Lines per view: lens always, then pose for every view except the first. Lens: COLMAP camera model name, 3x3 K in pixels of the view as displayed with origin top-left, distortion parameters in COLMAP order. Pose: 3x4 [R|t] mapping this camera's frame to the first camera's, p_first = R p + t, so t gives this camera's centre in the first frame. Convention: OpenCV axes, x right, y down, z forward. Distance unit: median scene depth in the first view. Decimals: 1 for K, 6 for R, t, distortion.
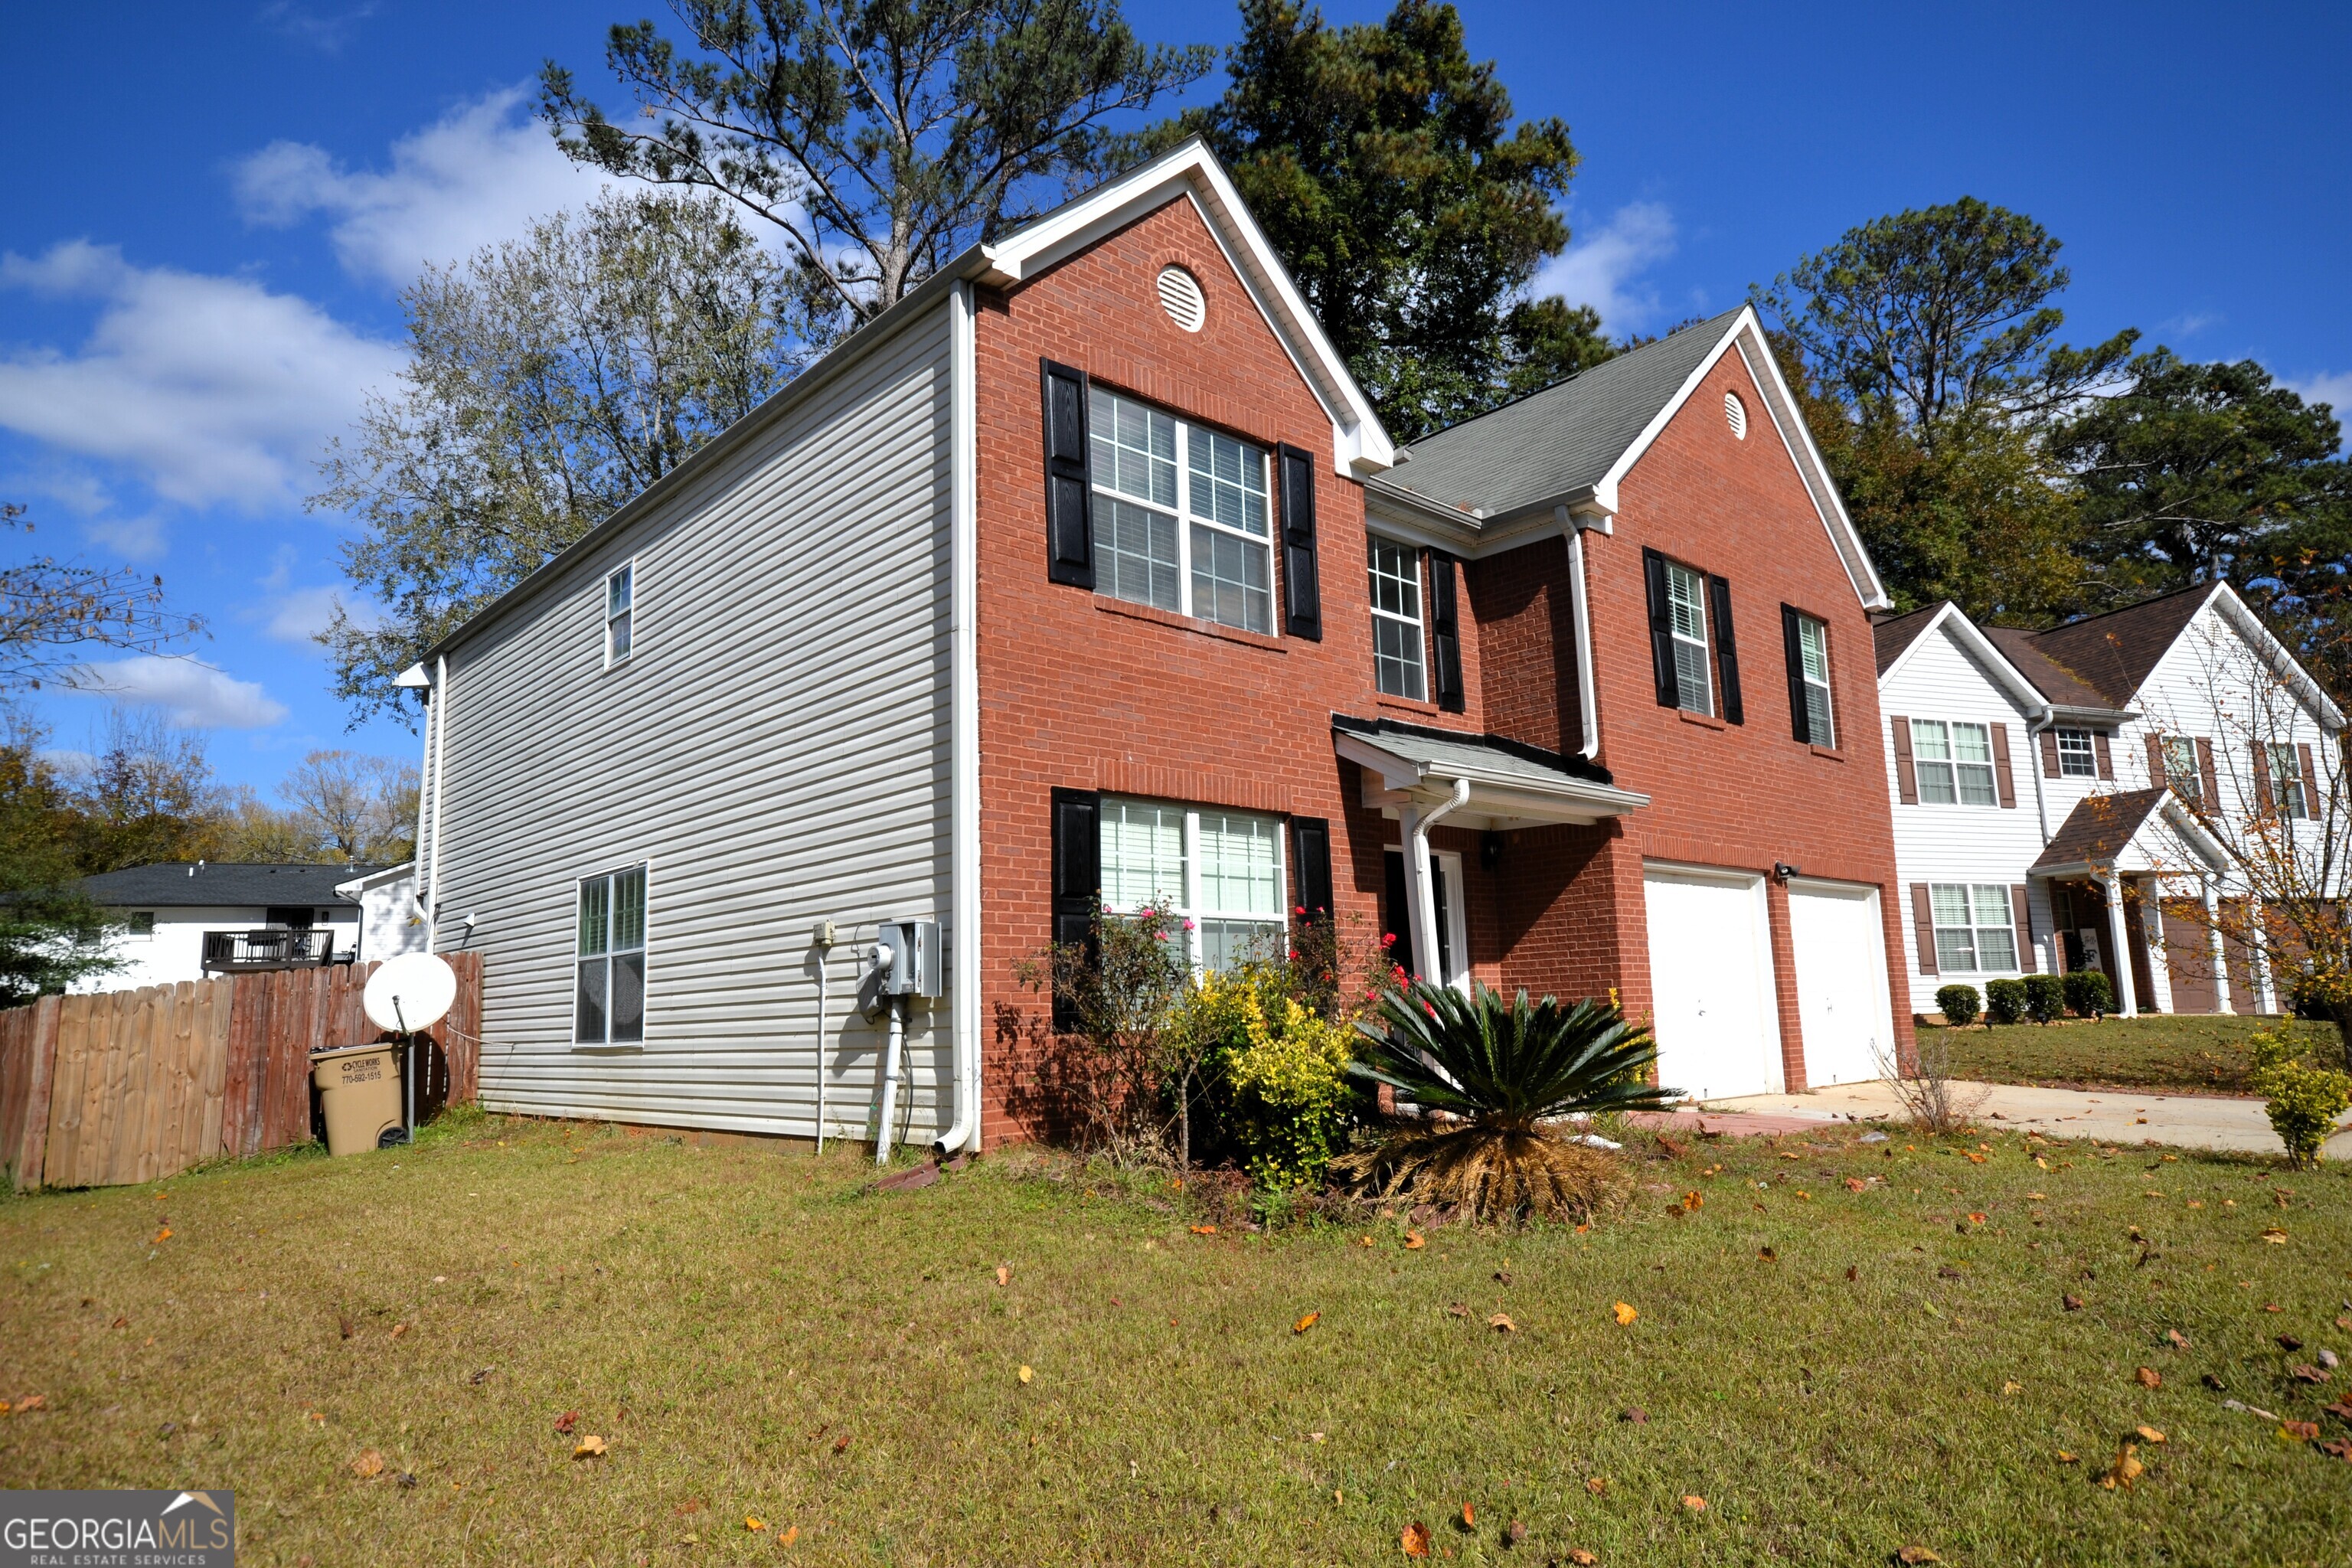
lens RADIAL K [[1373.4, 0, 1165.5], [0, 1373.4, 781.6], [0, 0, 1]] dist [0.015496, 0.000686]
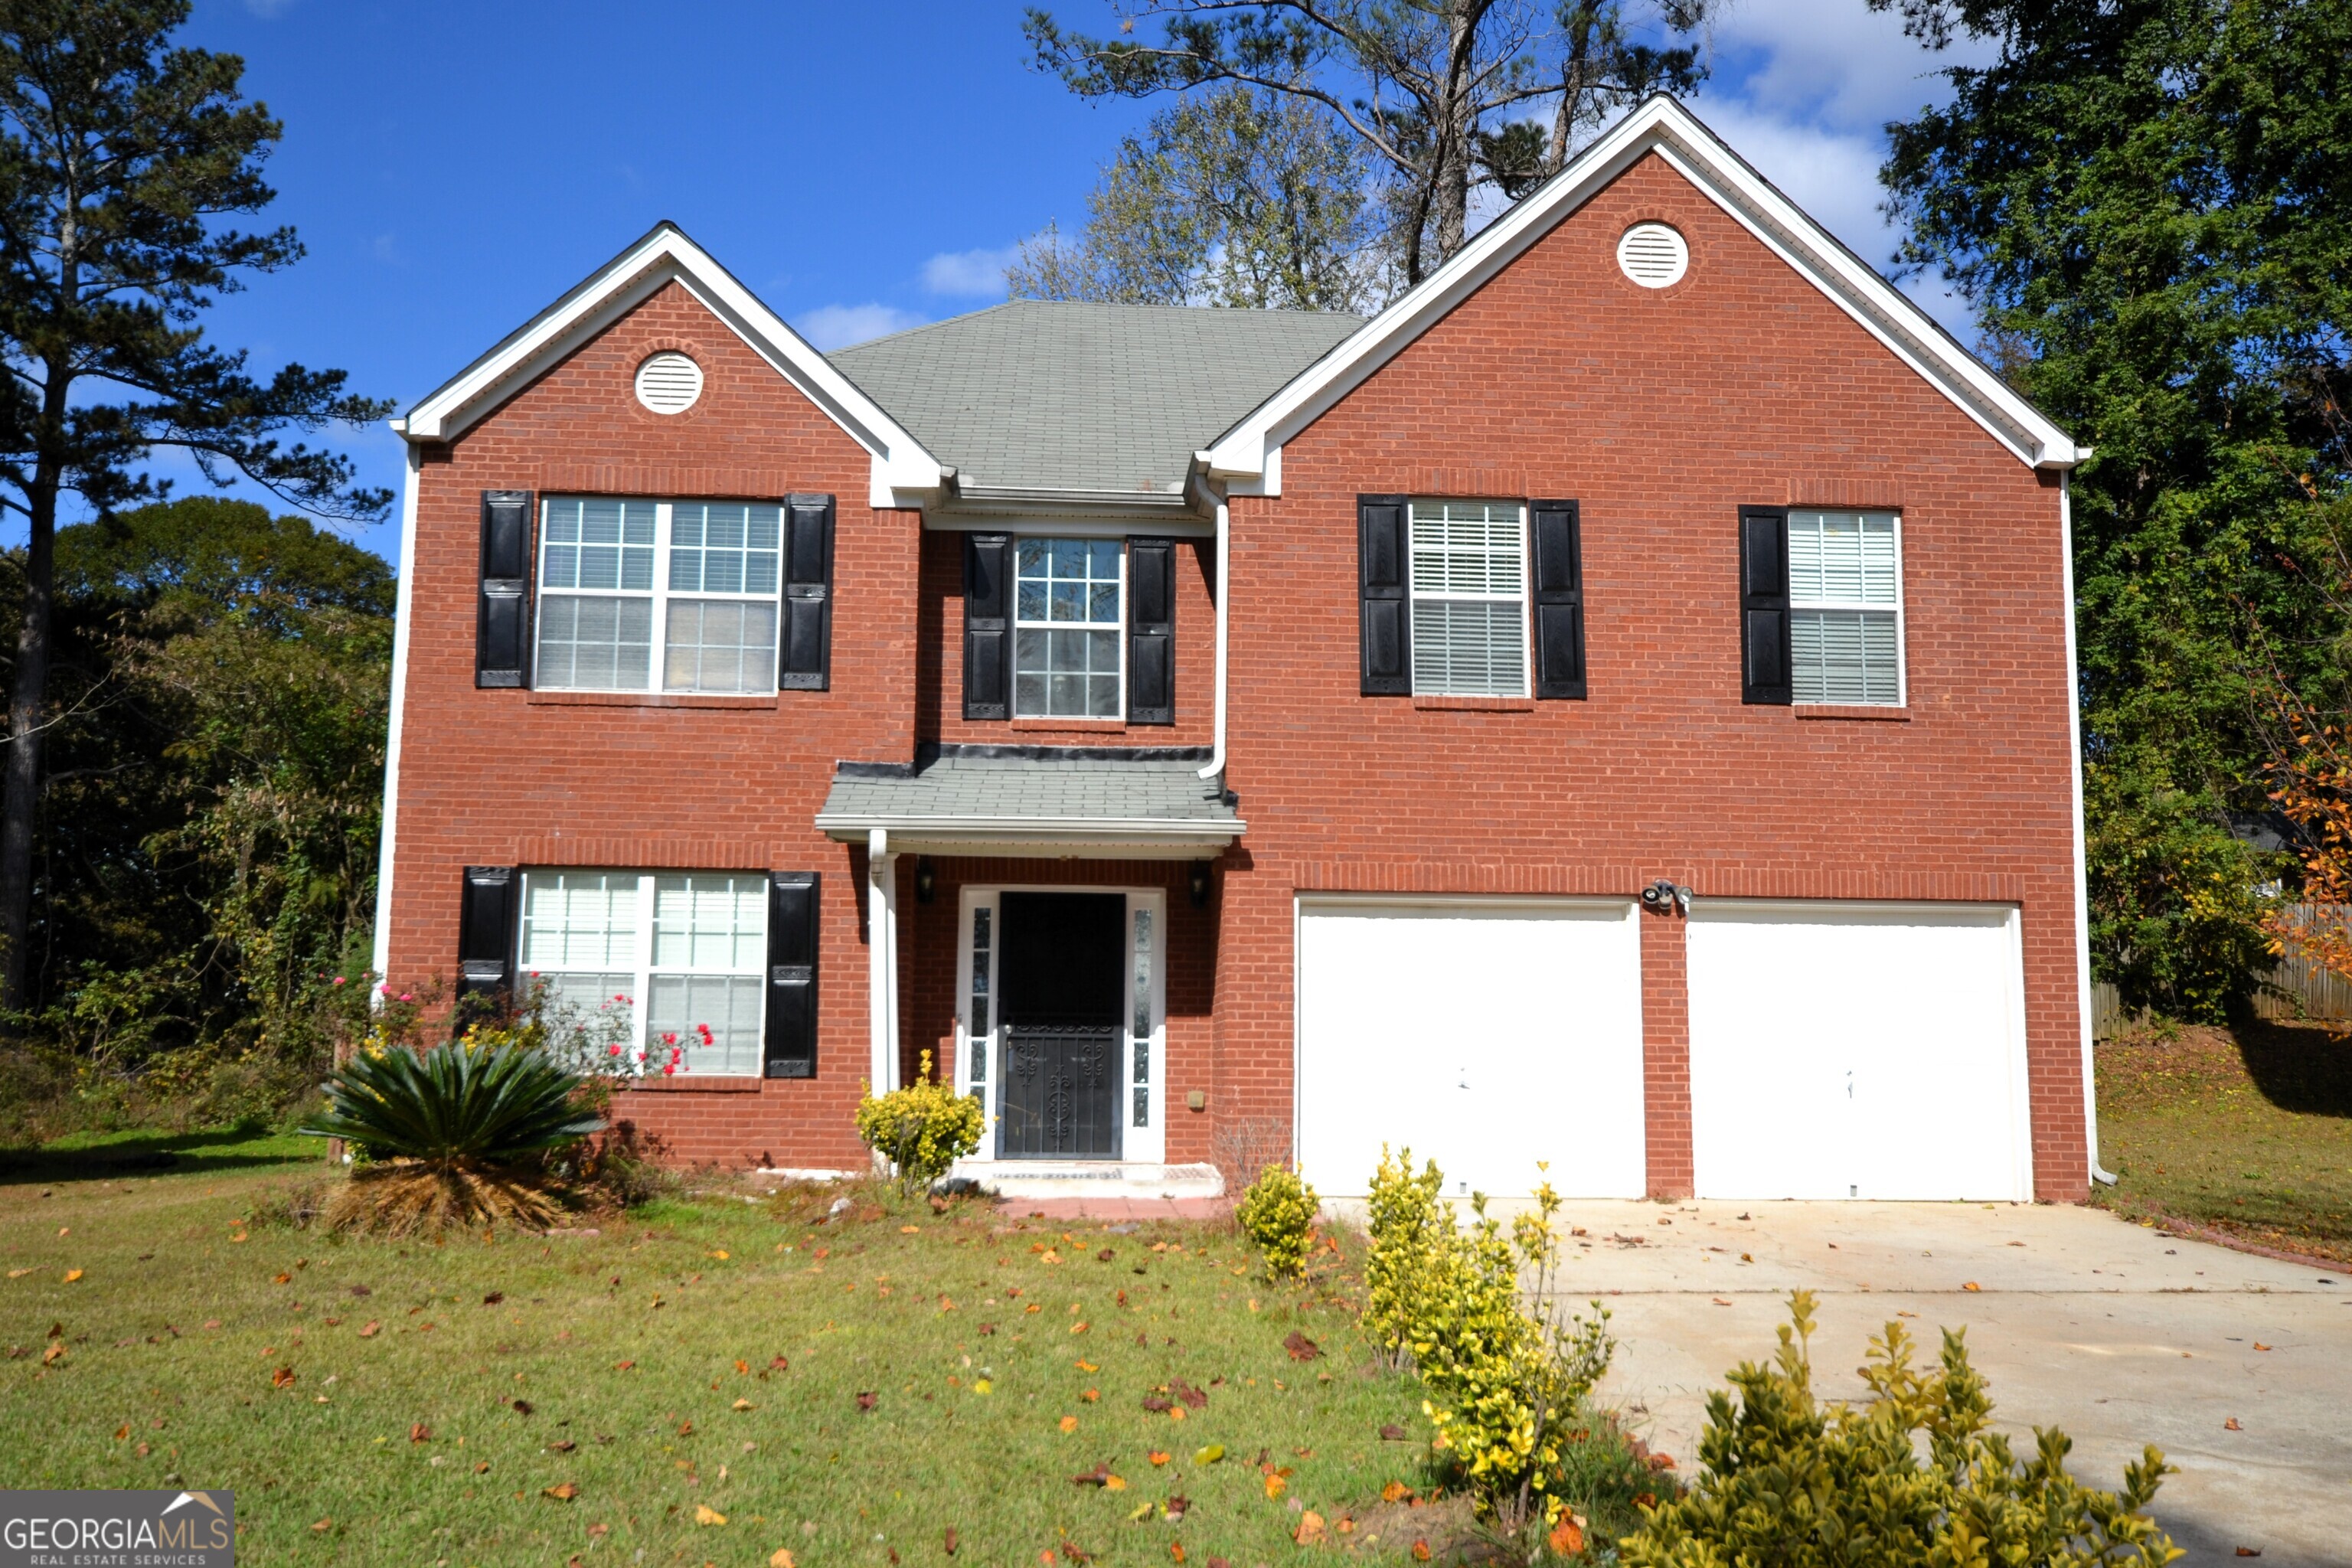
lens RADIAL K [[2006.4, 0, 1181.4], [0, 2006.4, 796.7], [0, 0, 1]] dist [0.008536, -0.005399]
pose [[0.774245, -0.055342, -0.630462, 1.262501], [0.075624, 0.997122, 0.005344, -0.014803], [0.628352, -0.051816, 0.776201, 0.040702]]
